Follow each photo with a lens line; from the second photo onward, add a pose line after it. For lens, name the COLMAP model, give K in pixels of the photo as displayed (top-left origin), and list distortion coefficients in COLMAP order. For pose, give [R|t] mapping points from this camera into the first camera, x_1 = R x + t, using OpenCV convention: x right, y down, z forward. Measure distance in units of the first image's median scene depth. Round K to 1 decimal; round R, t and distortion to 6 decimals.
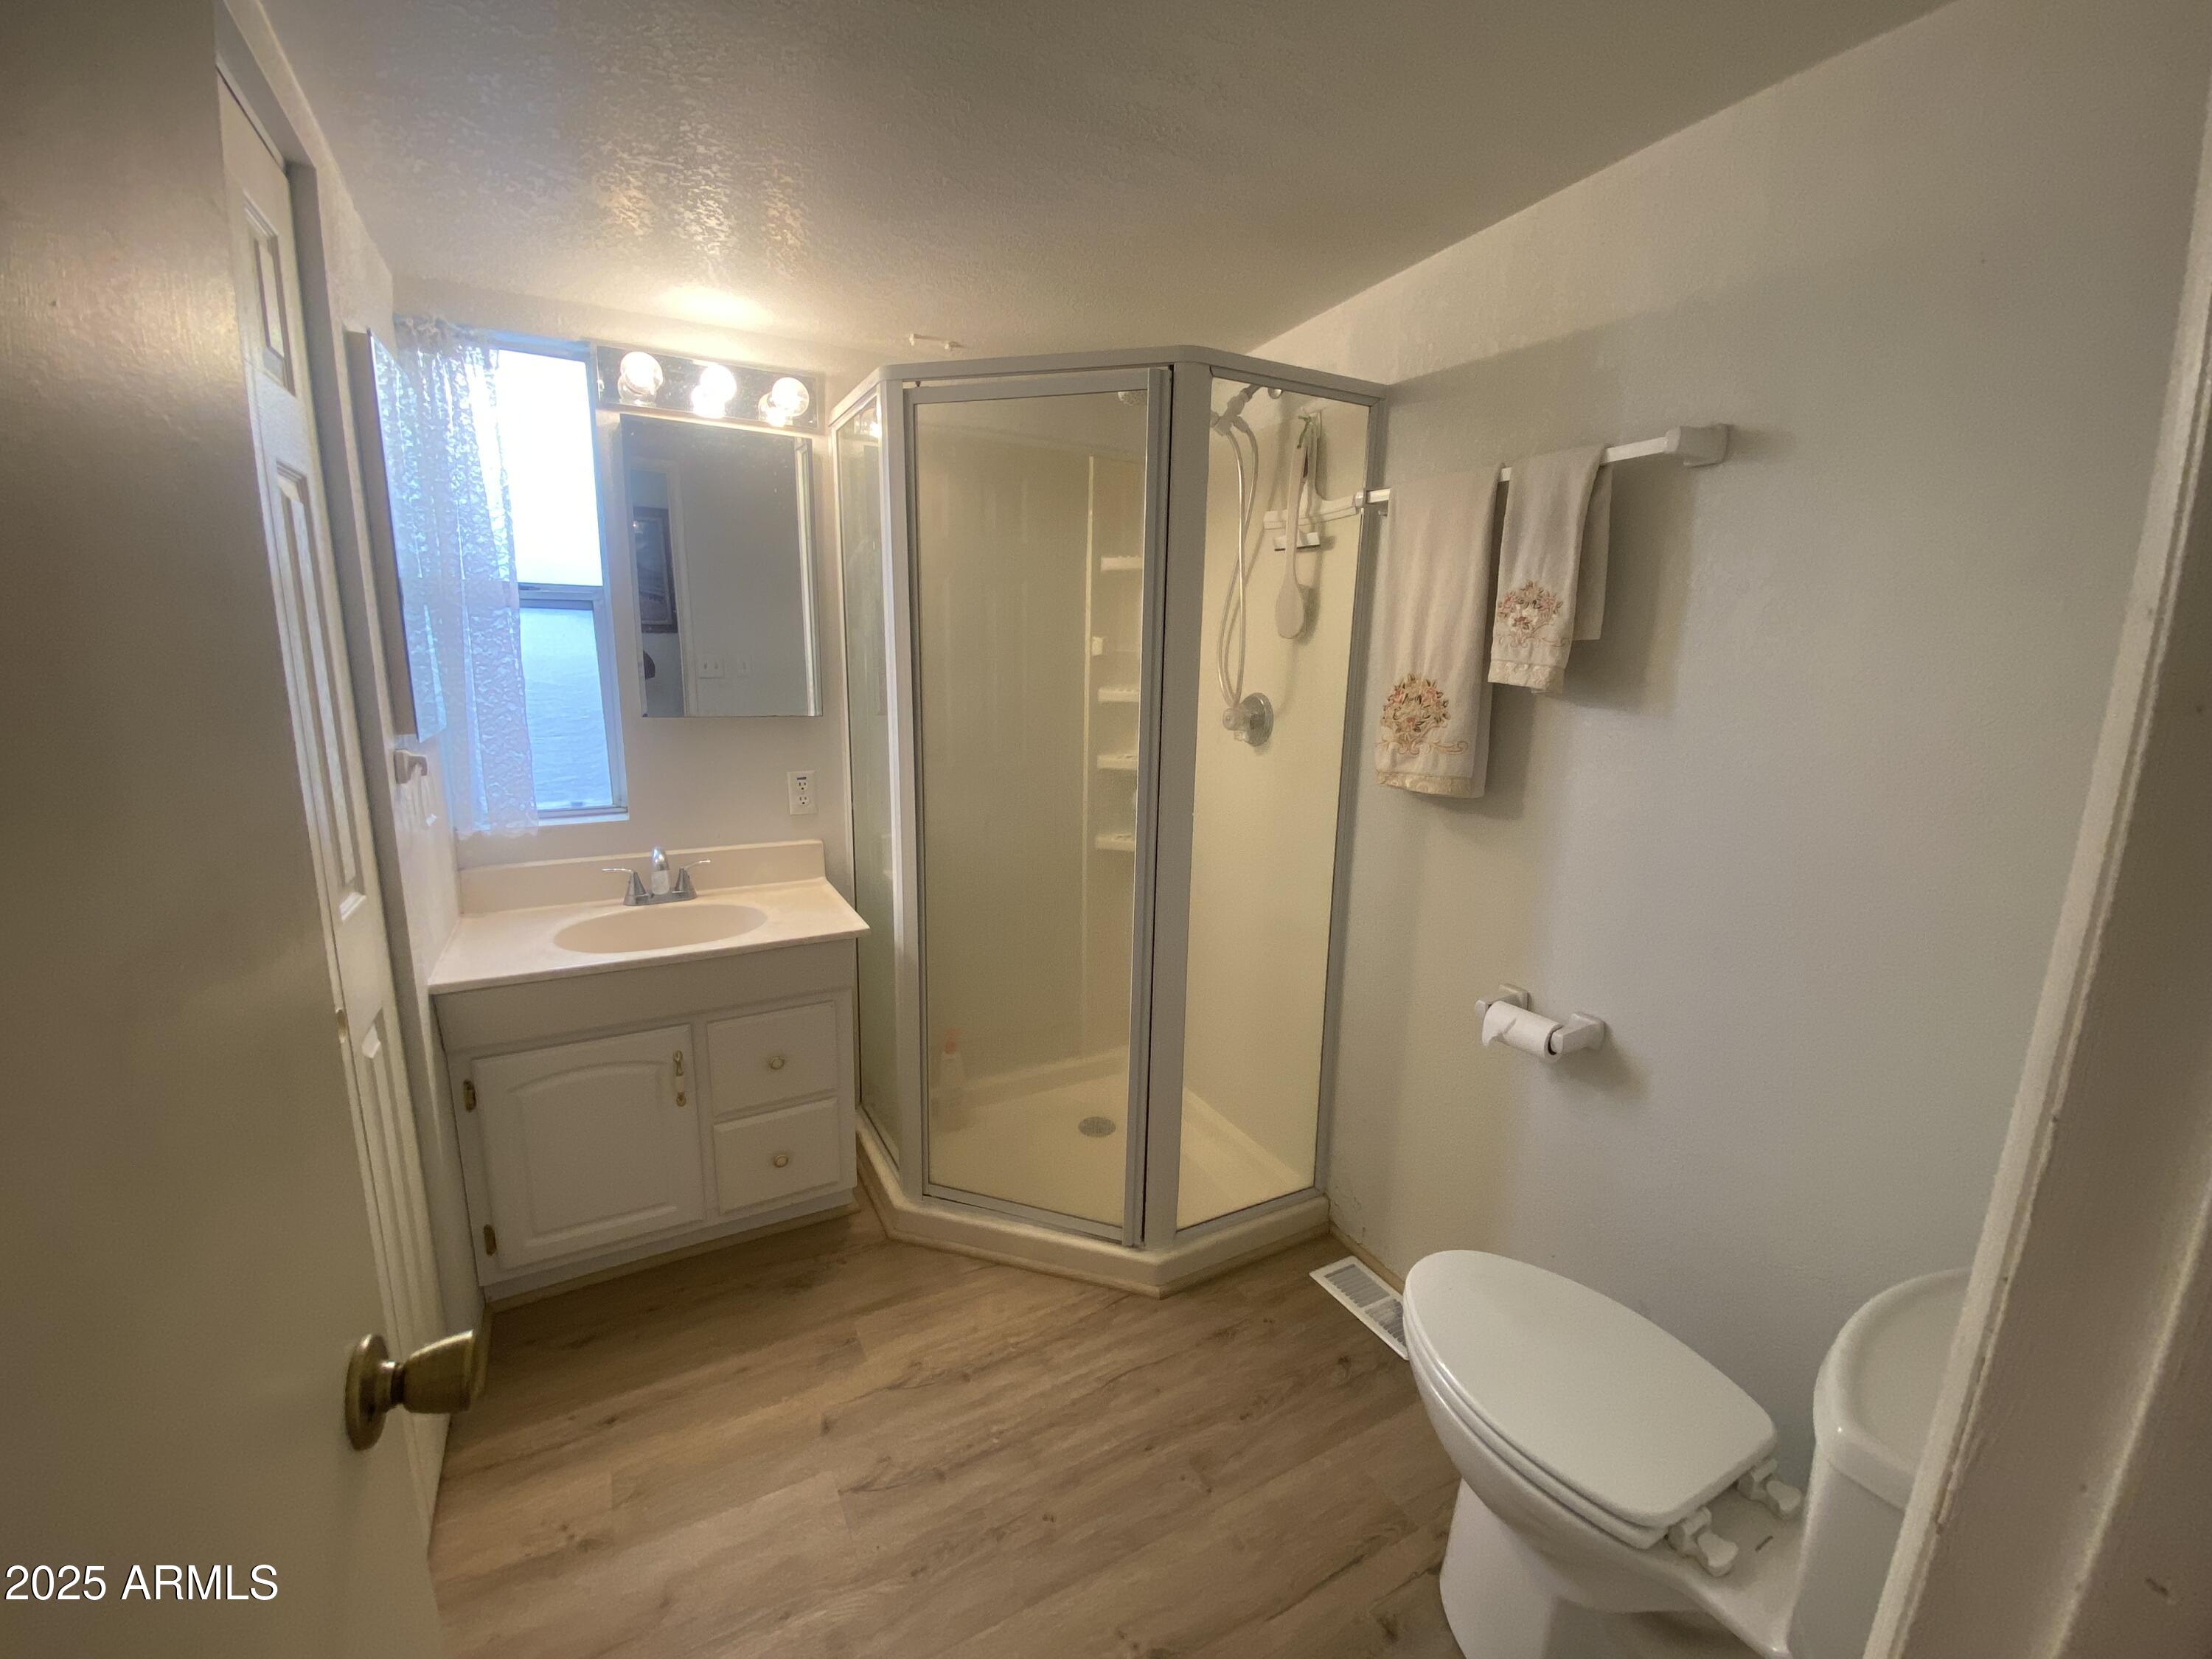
lens RADIAL K [[900.2, 0, 1106.0], [0, 900.2, 829.5], [0, 0, 1]] dist [-0.000197, -0.012141]
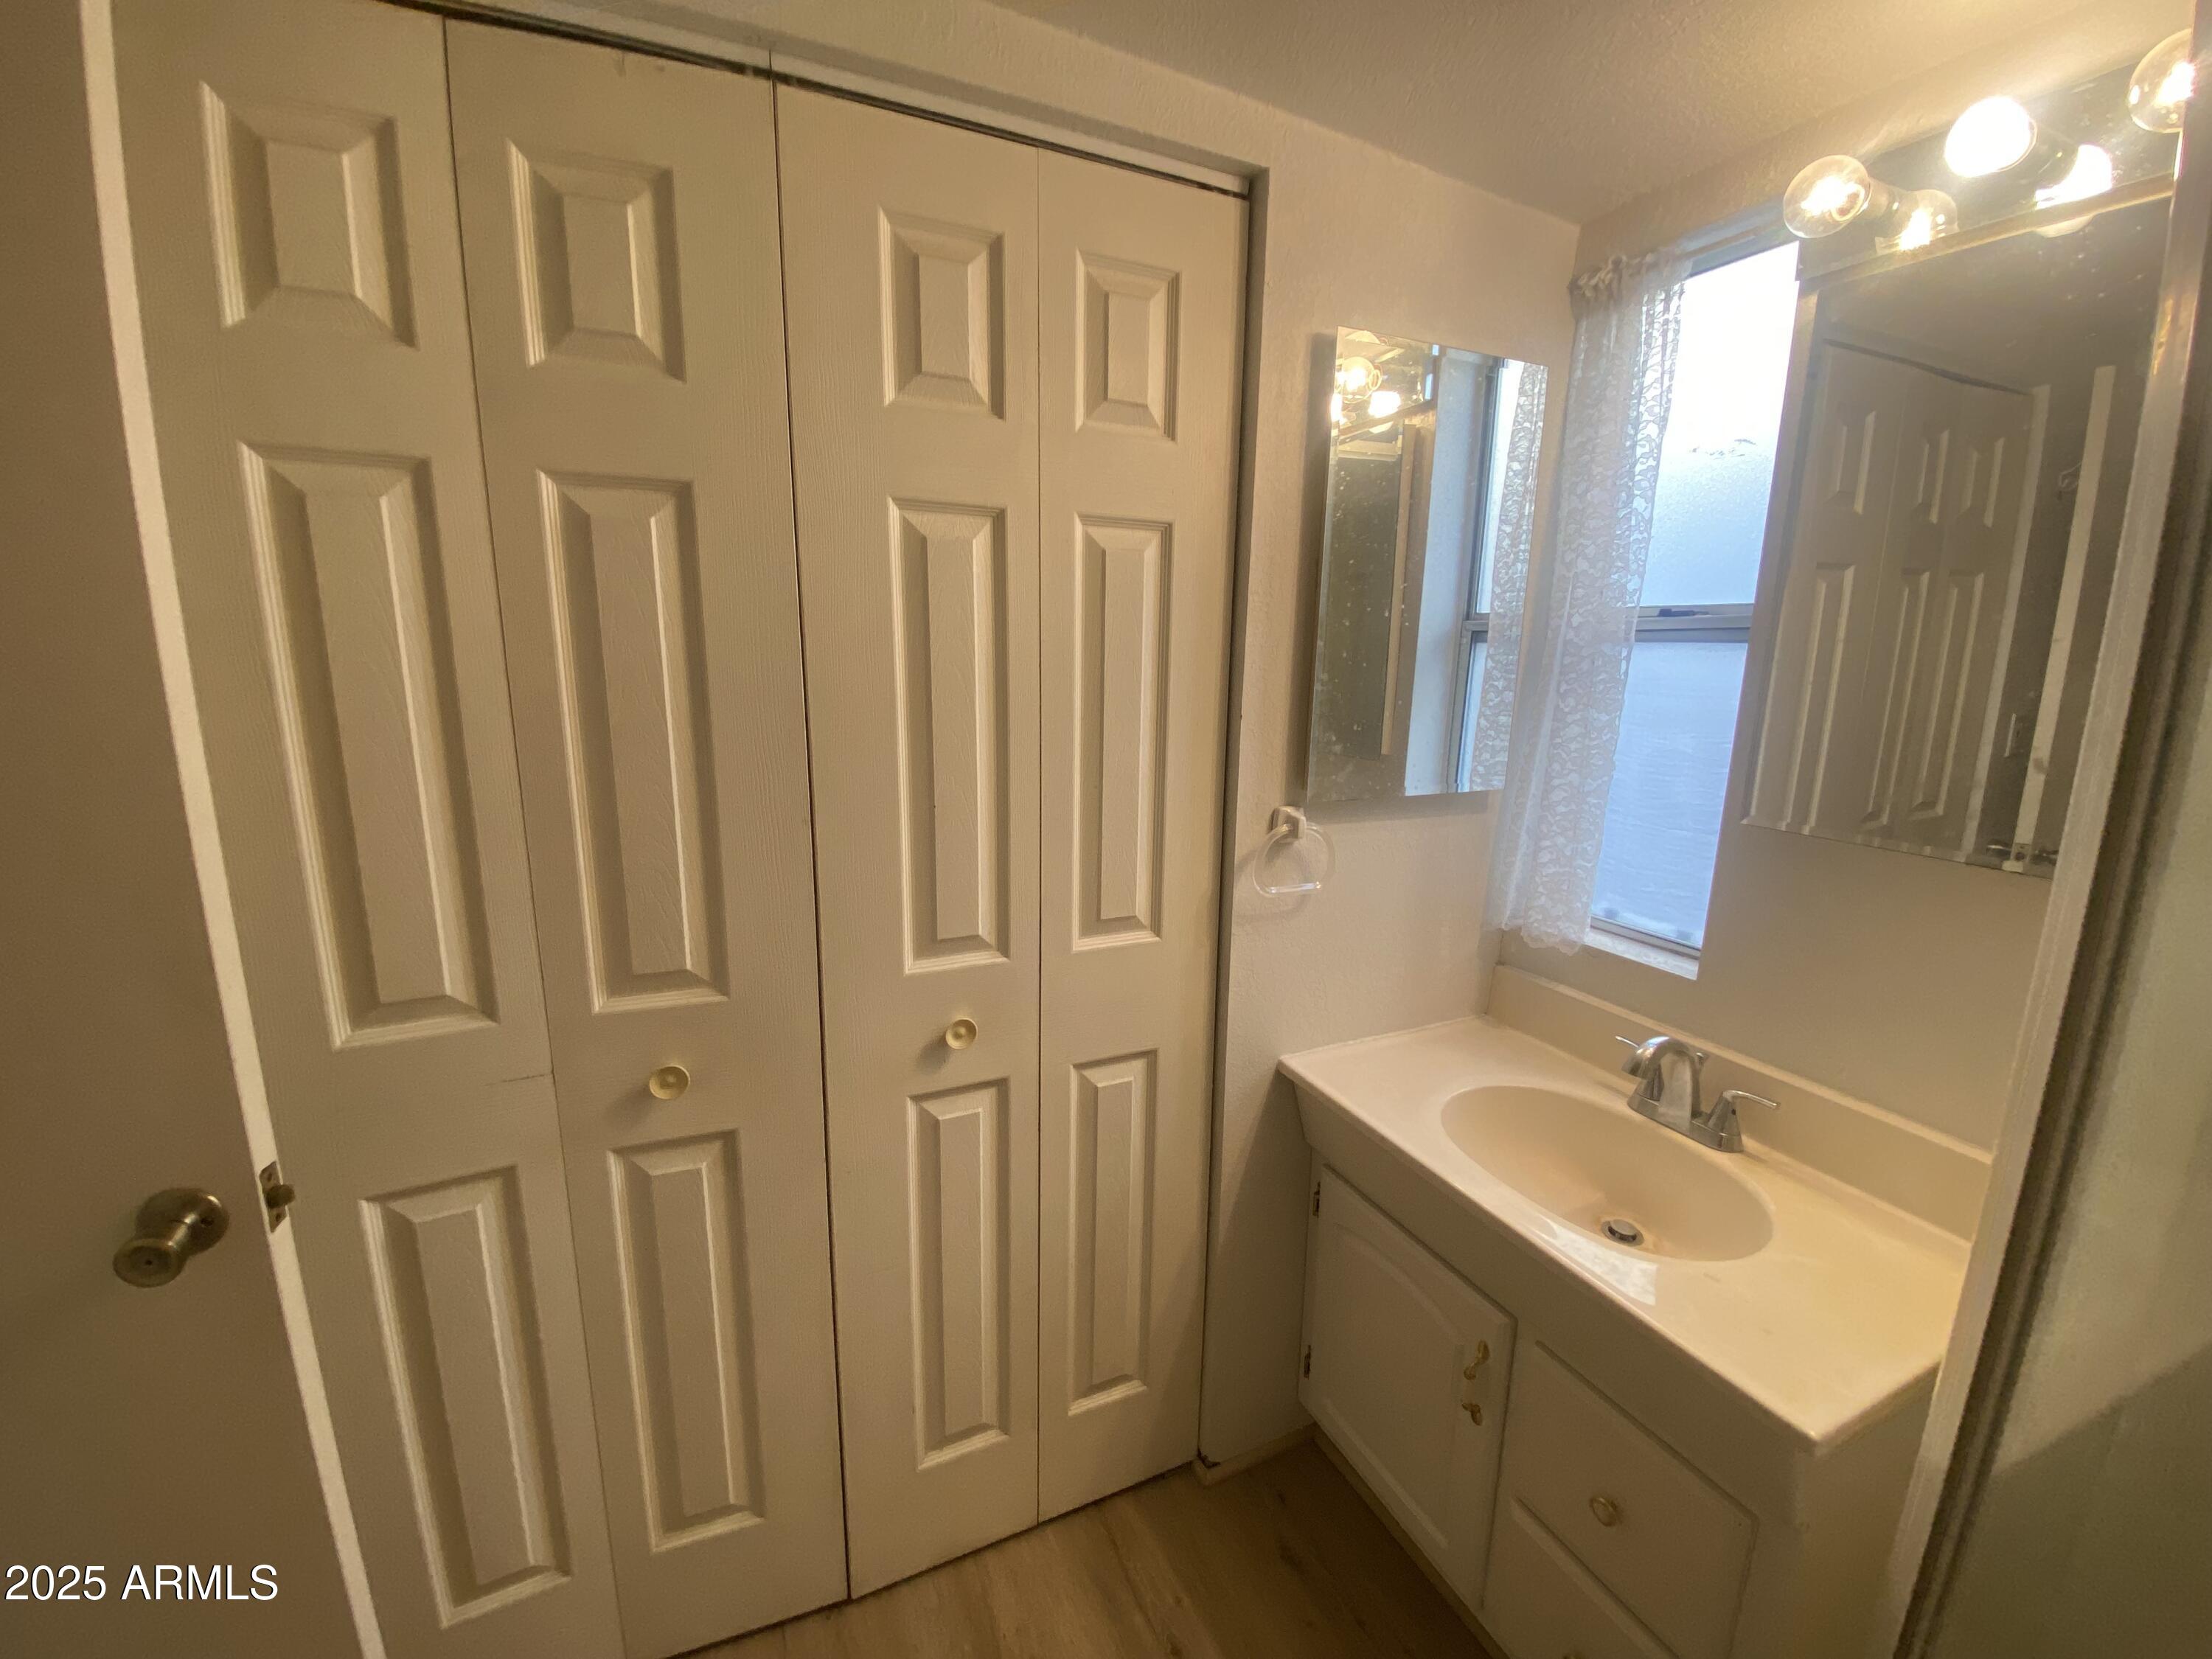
lens RADIAL K [[900.2, 0, 1106.0], [0, 900.2, 829.5], [0, 0, 1]] dist [-0.000197, -0.012141]
pose [[-0.070732, 0.169803, -0.982936, 0.090467], [-0.220659, 0.958328, 0.181431, -0.143043], [0.972783, 0.229726, -0.030316, 0.653161]]
